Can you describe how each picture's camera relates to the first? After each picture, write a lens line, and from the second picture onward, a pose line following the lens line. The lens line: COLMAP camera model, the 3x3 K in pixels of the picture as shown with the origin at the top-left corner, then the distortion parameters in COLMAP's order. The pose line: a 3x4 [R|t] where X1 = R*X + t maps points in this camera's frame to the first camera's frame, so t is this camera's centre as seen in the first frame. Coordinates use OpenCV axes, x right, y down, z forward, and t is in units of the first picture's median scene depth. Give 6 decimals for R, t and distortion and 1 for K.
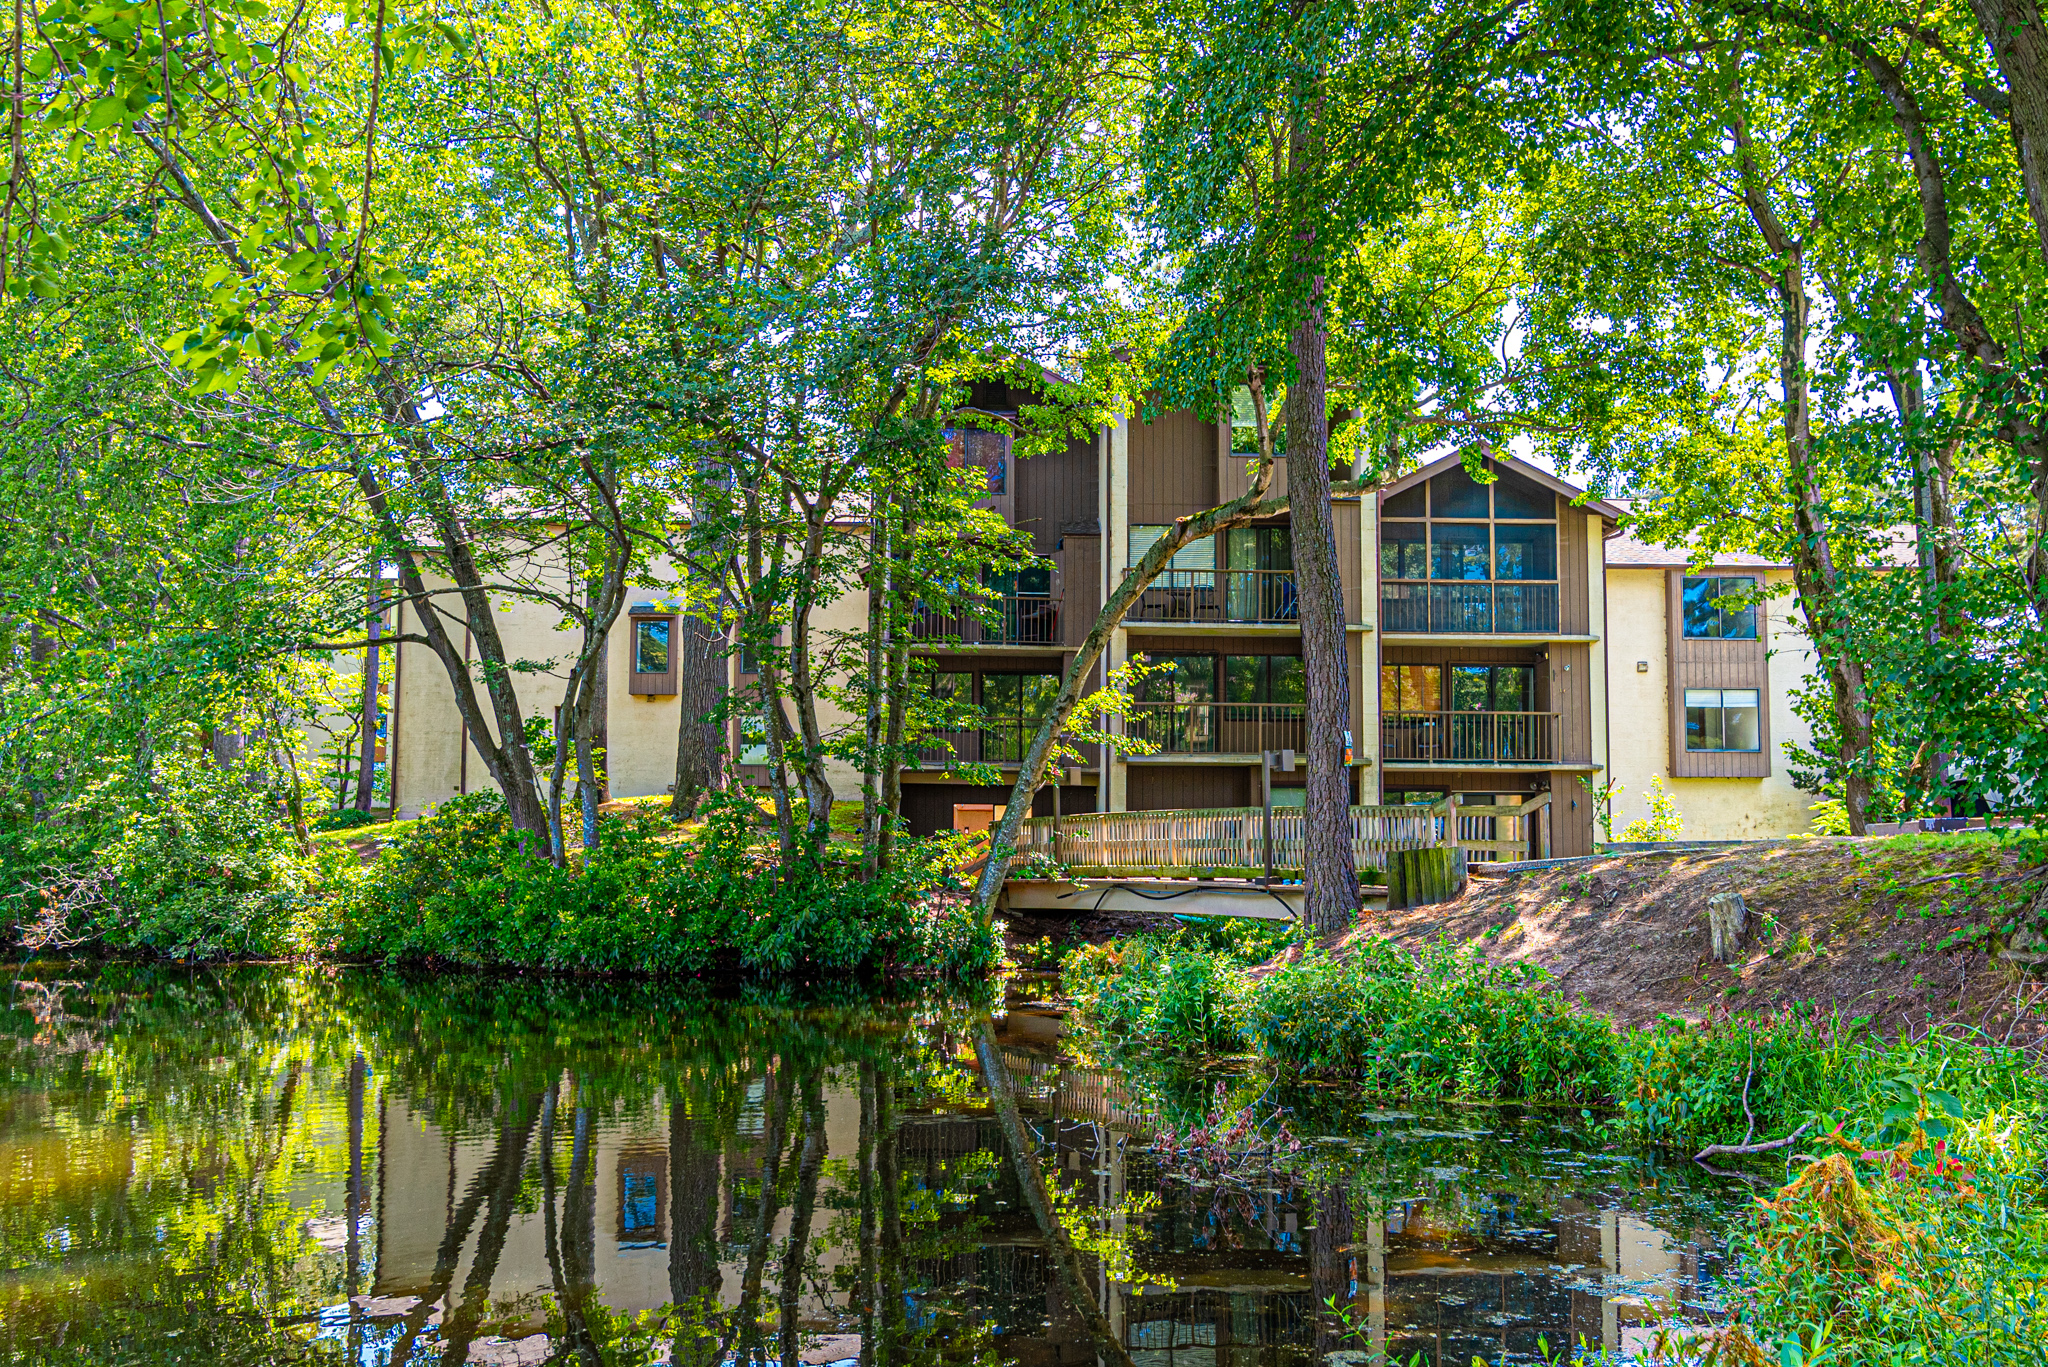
lens RADIAL K [[1762.1, 0, 1028.4], [0, 1762.1, 720.1], [0, 0, 1]] dist [-0.002516, -0.006249]
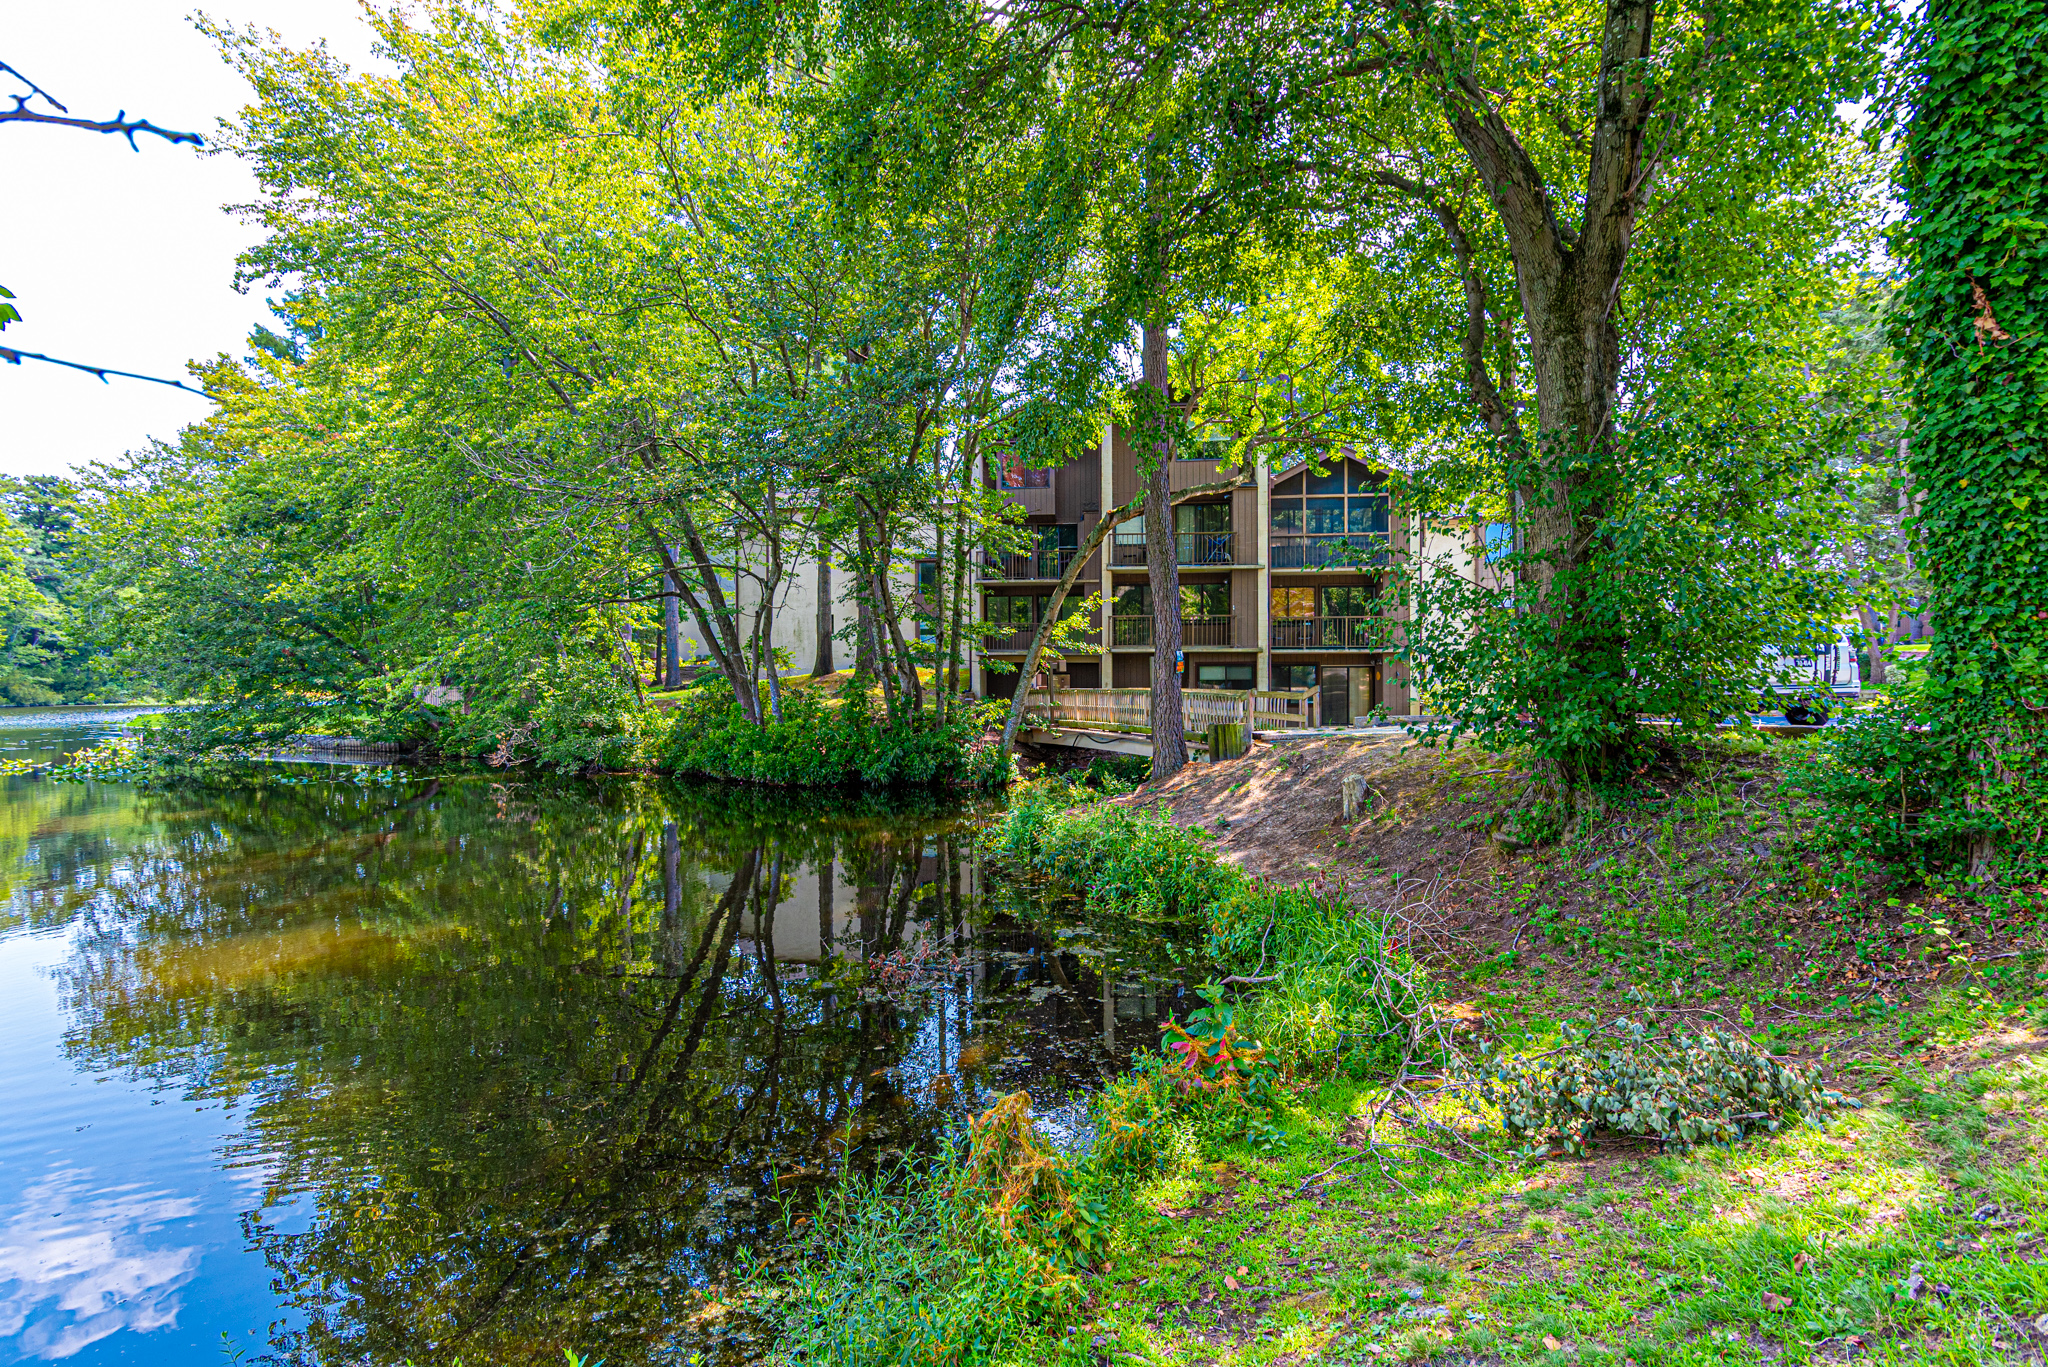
lens RADIAL K [[1016.9, 0, 1024.0], [0, 1016.9, 683.5], [0, 0, 1]] dist [0.003605, -0.000734]
pose [[0.988308, -0.007548, -0.152284, 0.142534], [0.021032, 0.995975, 0.087128, -0.037416], [0.151013, -0.089312, 0.984489, 0.052626]]
